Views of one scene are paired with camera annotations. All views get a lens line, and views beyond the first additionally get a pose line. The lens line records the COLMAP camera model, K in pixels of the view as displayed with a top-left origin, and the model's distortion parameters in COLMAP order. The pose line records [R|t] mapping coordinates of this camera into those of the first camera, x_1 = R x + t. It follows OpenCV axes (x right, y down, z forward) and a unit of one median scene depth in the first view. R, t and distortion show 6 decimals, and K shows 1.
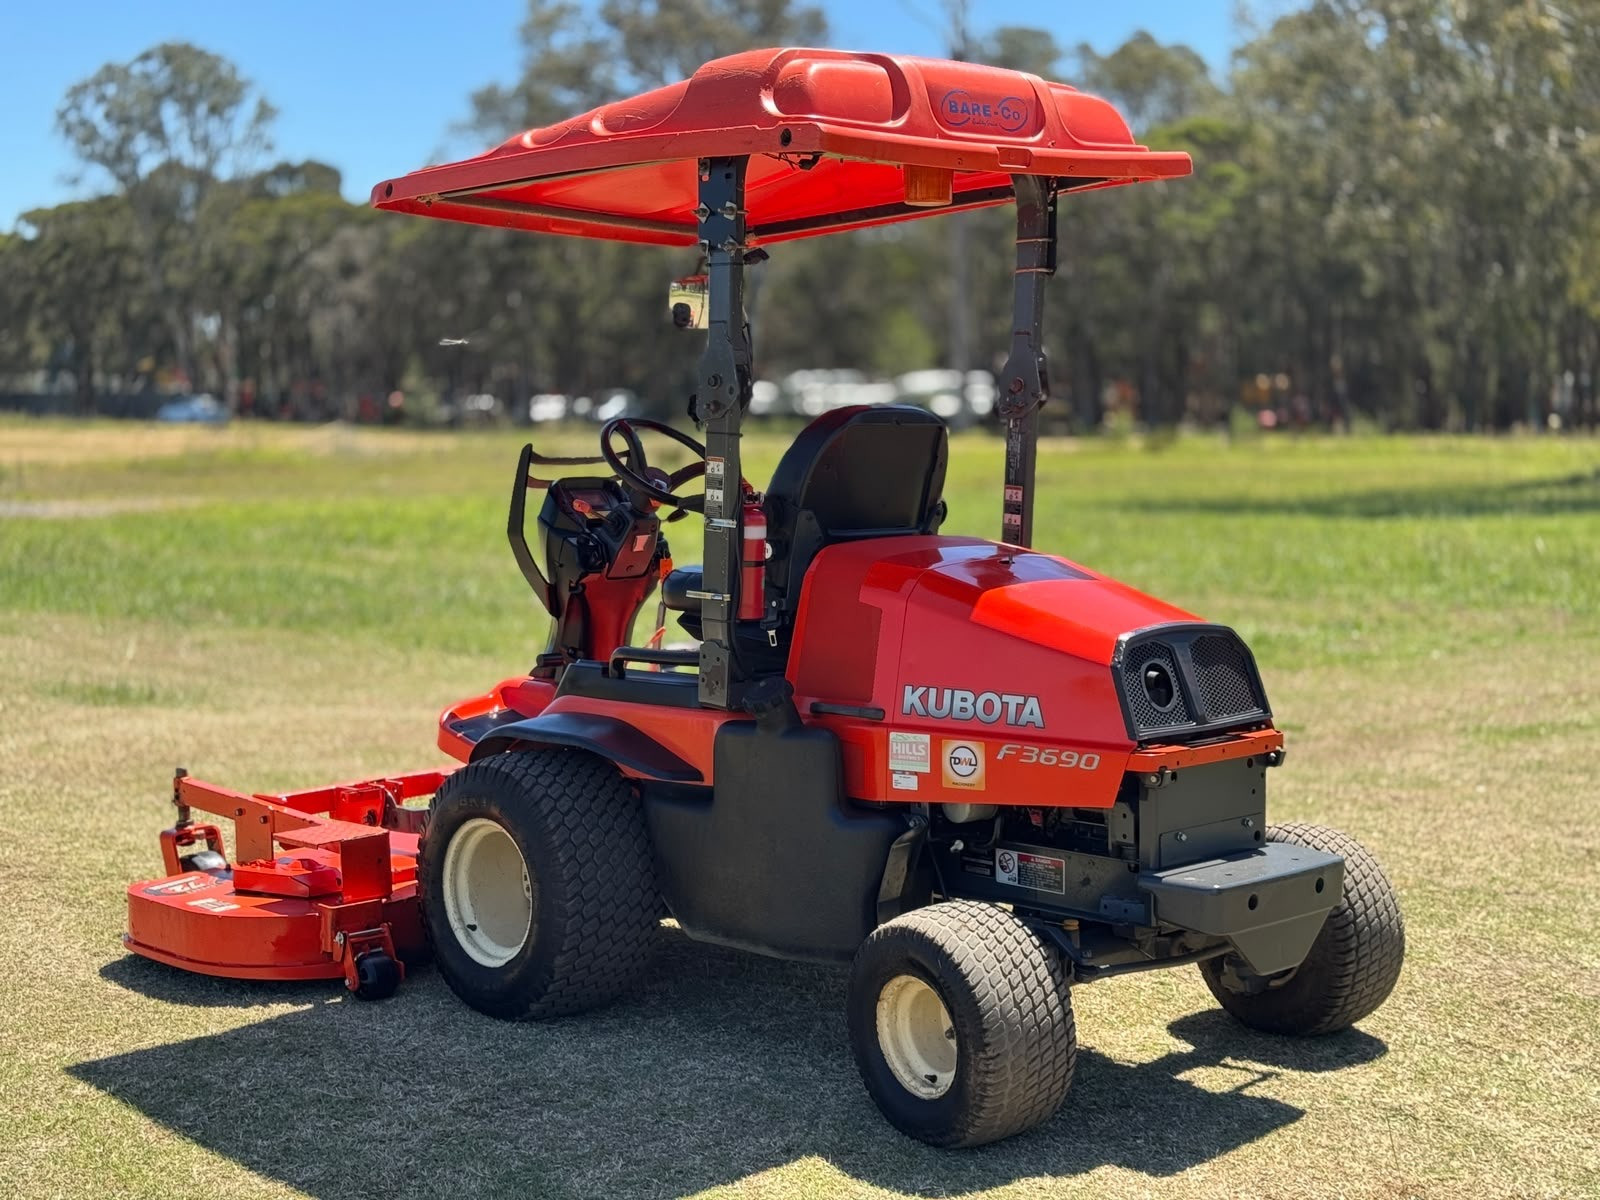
lens RADIAL K [[2237.9, 0, 802.0], [0, 2237.9, 600.7], [0, 0, 1]] dist [0.171306, -0.328495]
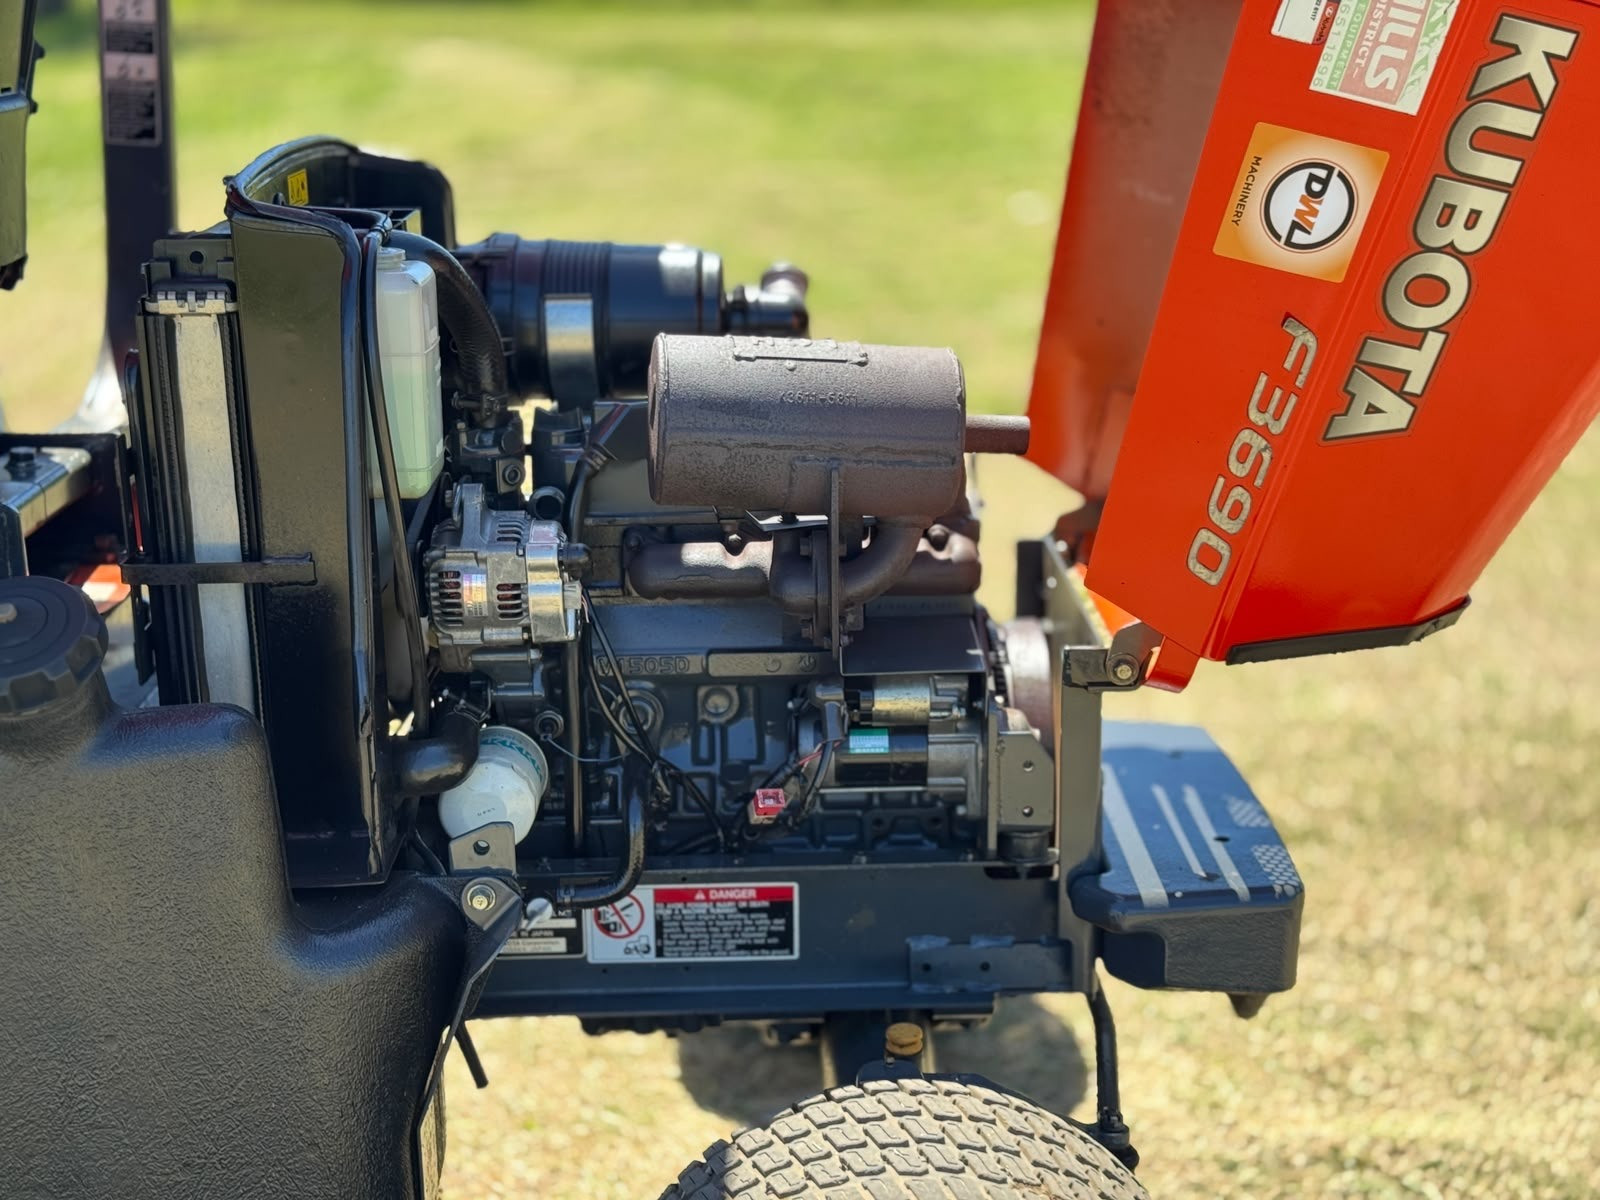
lens RADIAL K [[2224.6, 0, 802.9], [0, 2224.6, 603.8], [0, 0, 1]] dist [0.181109, -0.331000]
pose [[0.678090, -0.198633, 0.707629, -0.168393], [0.062199, 0.974843, 0.214039, -0.025323], [-0.732342, -0.101124, 0.673386, 0.718736]]
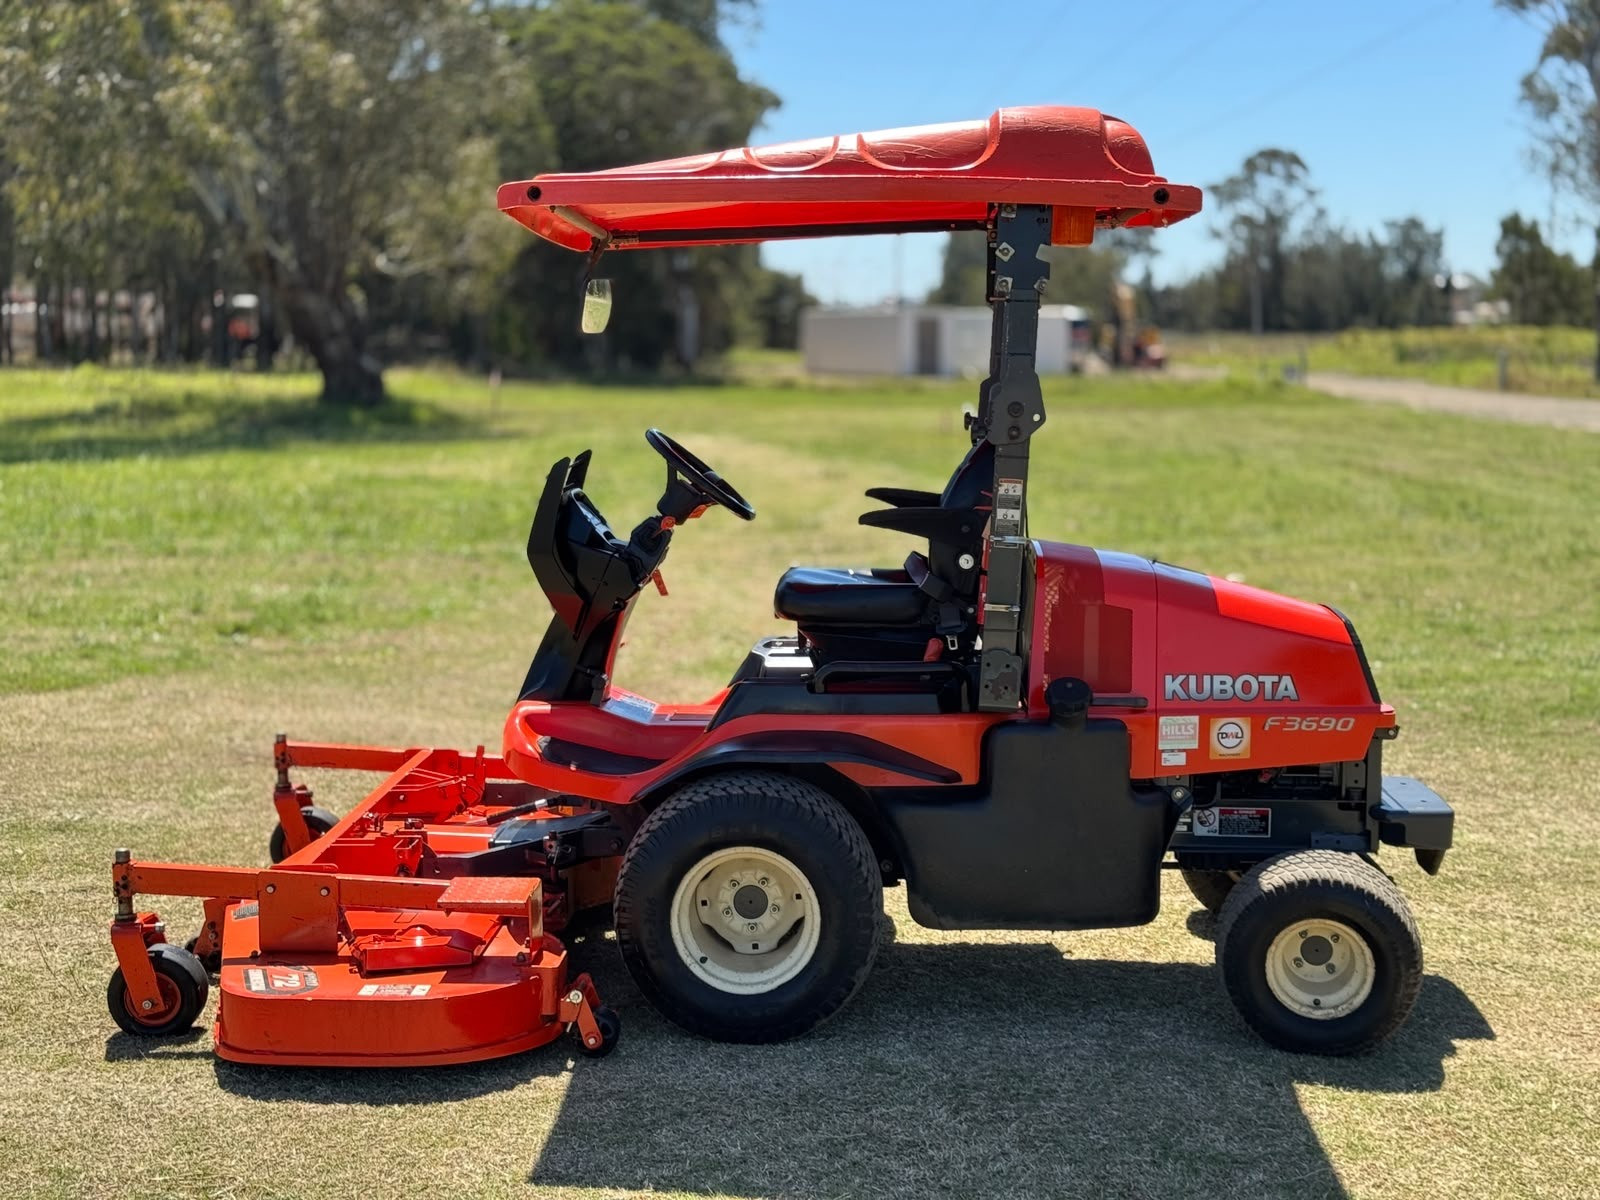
lens RADIAL K [[2224.6, 0, 802.9], [0, 2224.6, 603.8], [0, 0, 1]] dist [0.181109, -0.331000]
pose [[0.723716, -0.065031, 0.687027, -0.876249], [0.040531, 0.997837, 0.051757, -0.065529], [-0.688907, -0.009612, 0.724786, 0.303379]]
